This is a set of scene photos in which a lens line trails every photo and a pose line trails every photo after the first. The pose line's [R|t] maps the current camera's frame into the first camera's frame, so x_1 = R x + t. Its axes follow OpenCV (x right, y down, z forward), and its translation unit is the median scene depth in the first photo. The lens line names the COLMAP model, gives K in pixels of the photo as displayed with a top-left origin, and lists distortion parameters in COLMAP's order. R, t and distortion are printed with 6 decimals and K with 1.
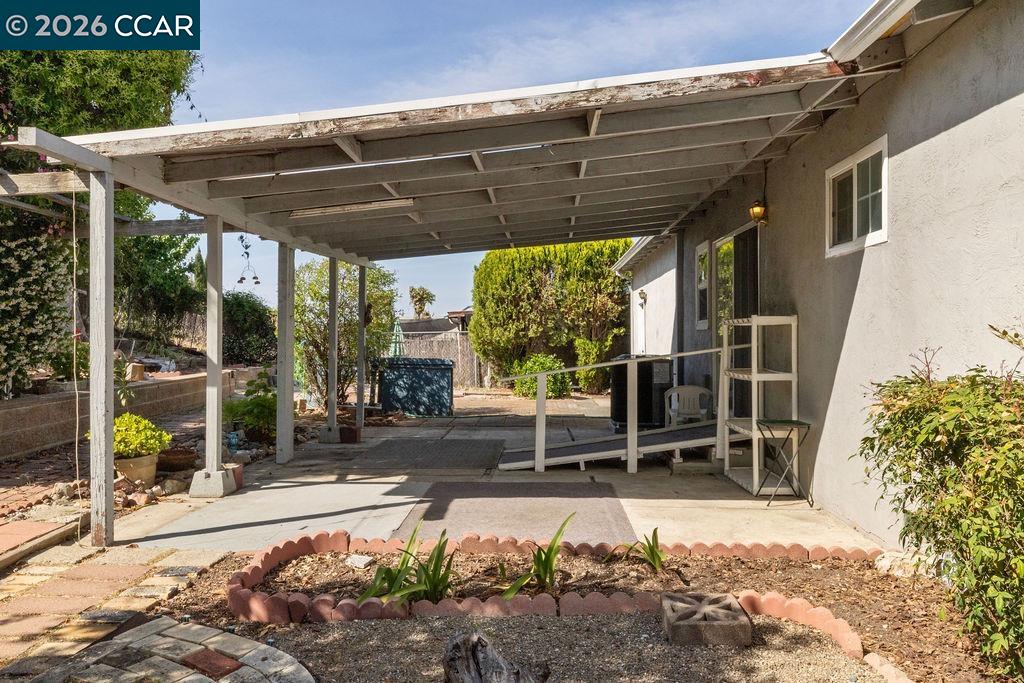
lens RADIAL K [[715.5, 0, 512.1], [0, 715.5, 344.3], [0, 0, 1]] dist [0.012212, -0.021894]
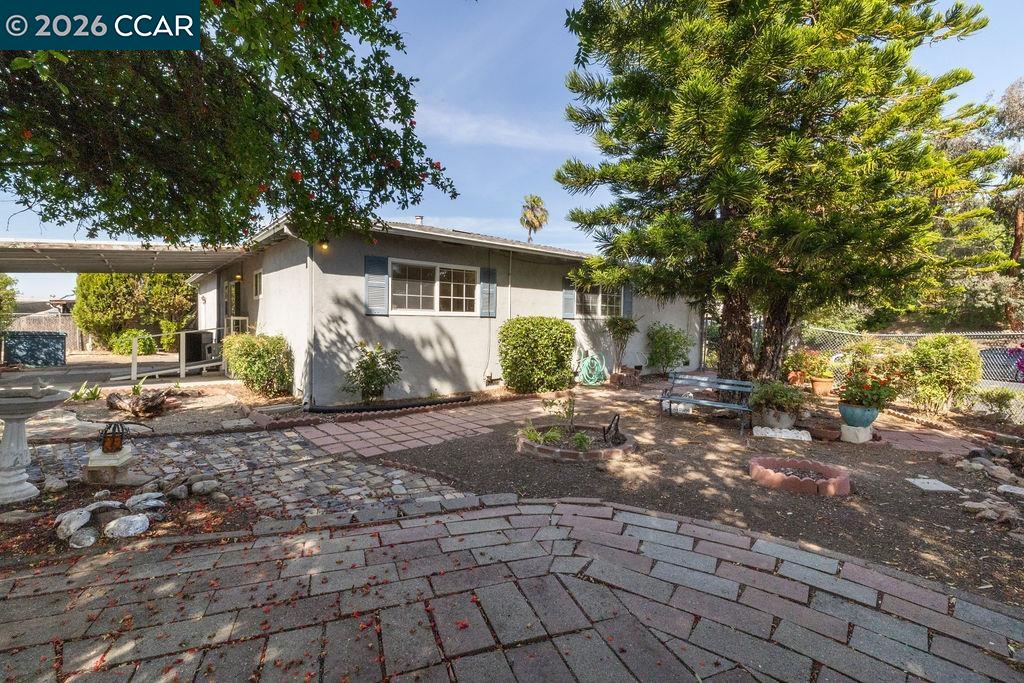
lens RADIAL K [[450.2, 0, 514.3], [0, 450.2, 336.1], [0, 0, 1]] dist [-0.003360, 0.001775]
pose [[0.736083, -0.005487, 0.676869, -0.017927], [-0.013470, 0.999650, 0.022752, -0.006647], [-0.676757, -0.025865, 0.735752, -0.406178]]
